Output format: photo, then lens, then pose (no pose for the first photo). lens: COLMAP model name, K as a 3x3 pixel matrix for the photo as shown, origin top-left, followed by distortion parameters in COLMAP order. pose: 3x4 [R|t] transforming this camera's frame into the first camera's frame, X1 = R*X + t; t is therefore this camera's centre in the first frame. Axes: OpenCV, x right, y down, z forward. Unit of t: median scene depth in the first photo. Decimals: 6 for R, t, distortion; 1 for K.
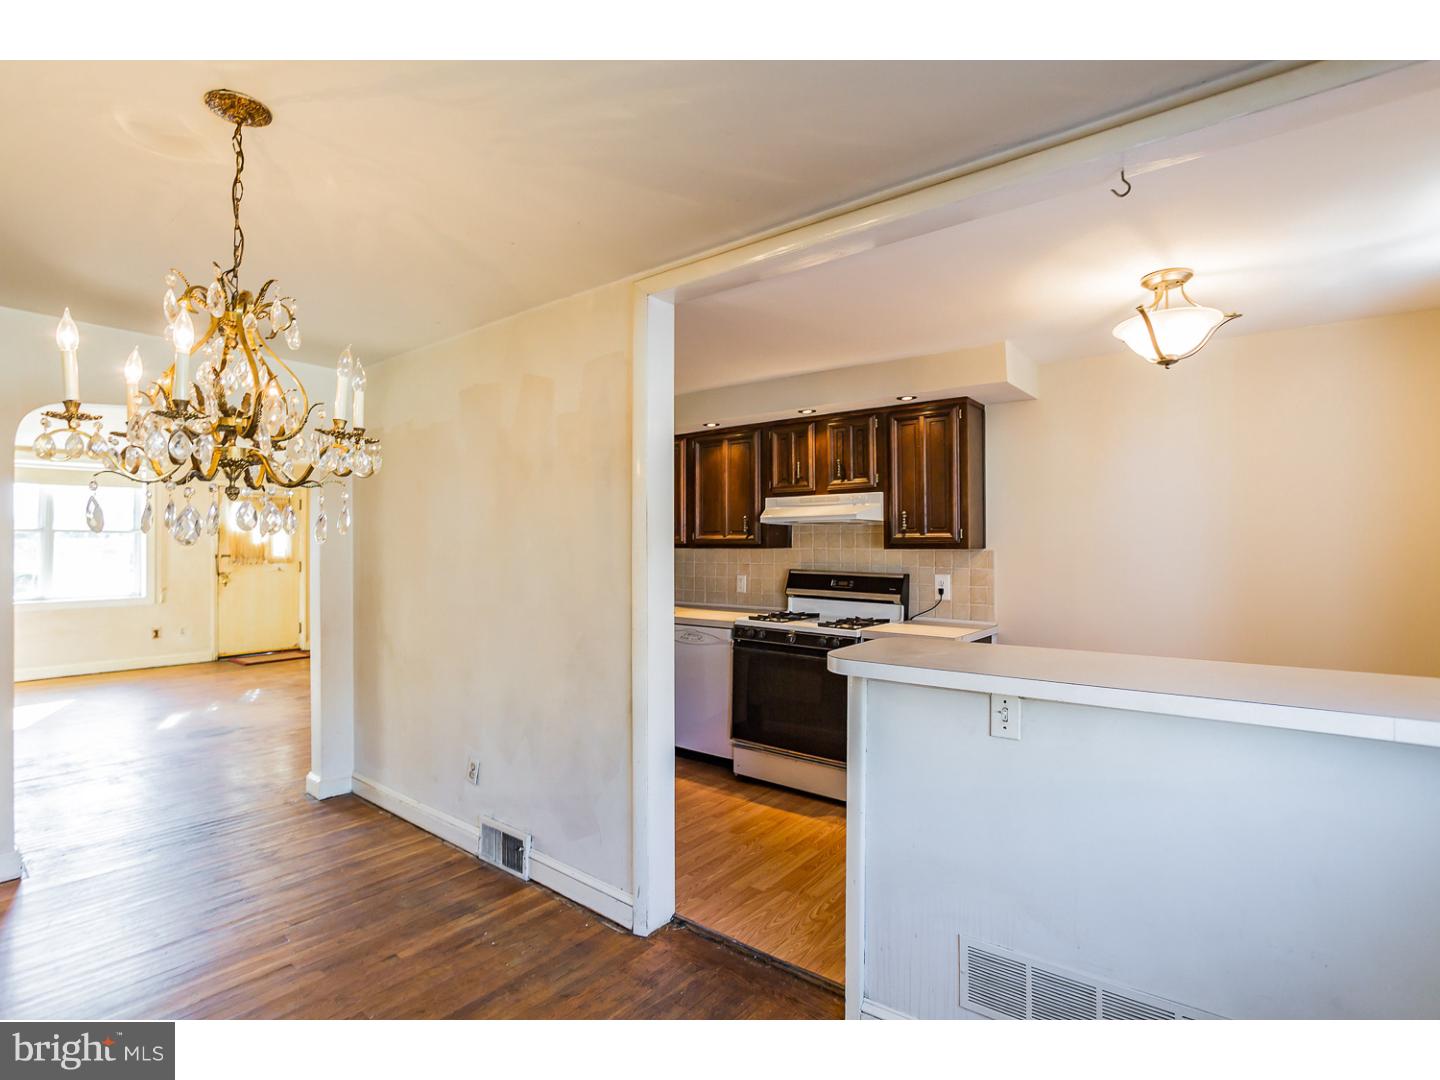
lens RADIAL K [[726.6, 0, 719.0], [0, 726.6, 553.9], [0, 0, 1]] dist [-0.072294, 0.031744]
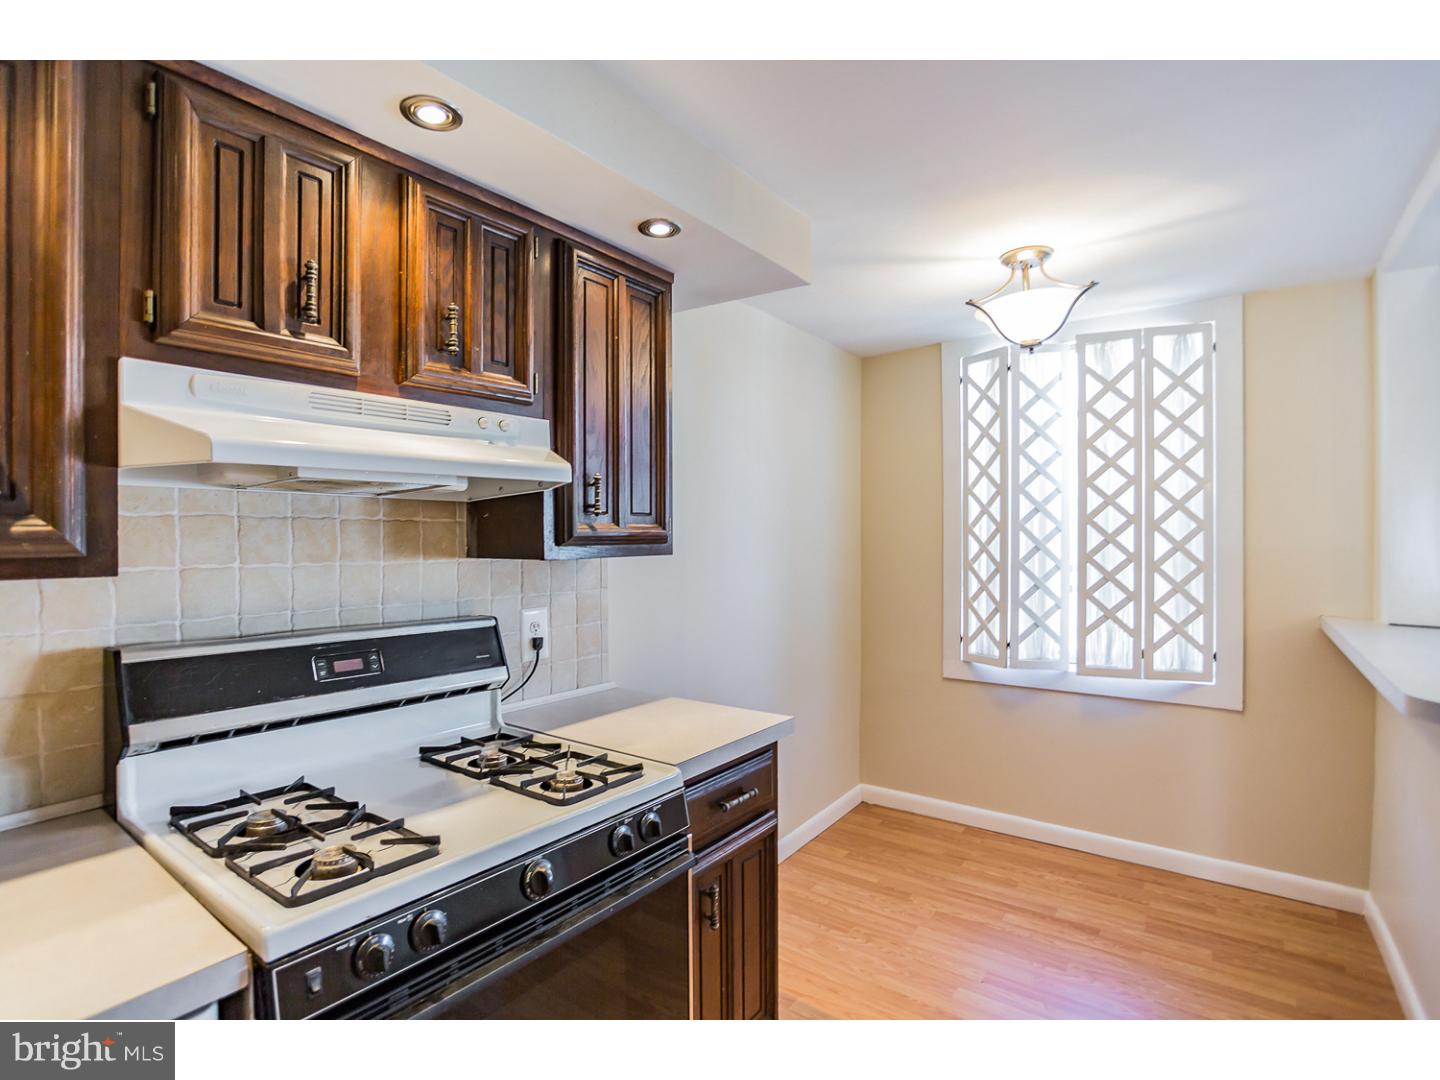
lens RADIAL K [[712.8, 0, 724.6], [0, 712.8, 533.3], [0, 0, 1]] dist [-0.069455, 0.027420]
pose [[-0.021414, 0.002434, 0.999768, -0.171219], [0.018100, 0.999834, -0.002047, -0.018798], [-0.999607, 0.018052, -0.021454, 0.878494]]
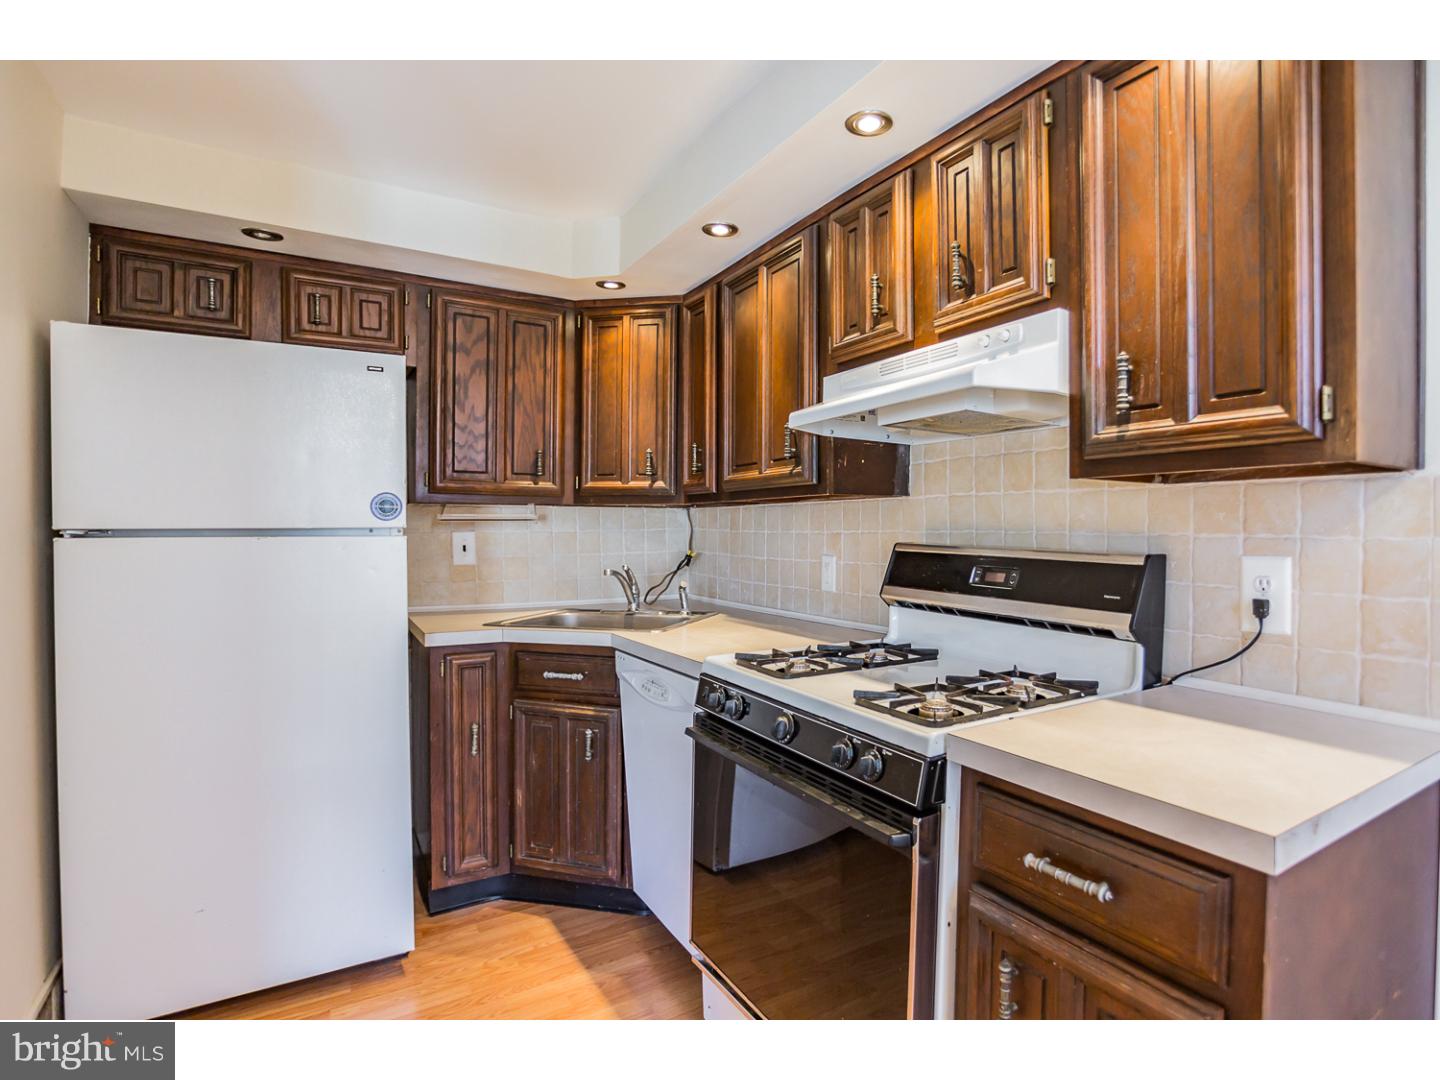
lens RADIAL K [[748.7, 0, 846.5], [0, 748.7, 544.6], [0, 0, 1]] dist [-0.077596, 0.072385]
pose [[0.961181, 0.005370, -0.275866, 0.217014], [-0.003706, 0.999972, 0.006552, 0.021521], [0.275893, -0.005275, 0.961174, 0.621247]]
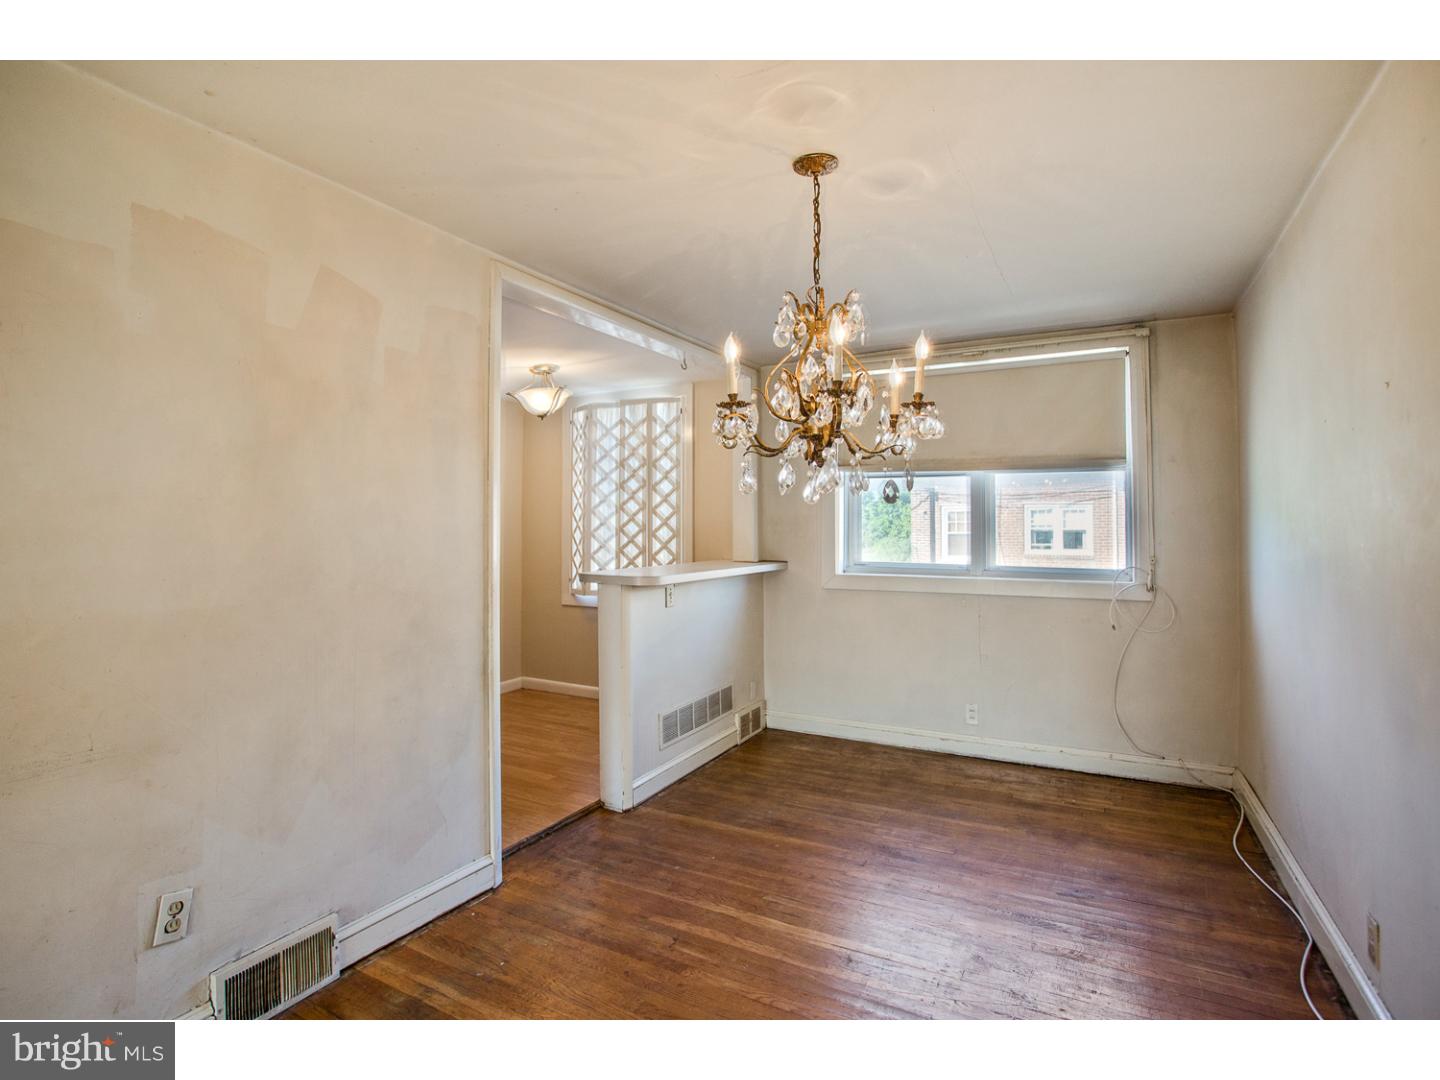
lens RADIAL K [[712.8, 0, 724.6], [0, 712.8, 533.3], [0, 0, 1]] dist [-0.069455, 0.027420]
pose [[-0.193546, -0.006867, 0.981067, -0.747420], [0.014066, 0.999853, 0.009774, 0.009628], [-0.980990, 0.015691, -0.193421, 0.551022]]
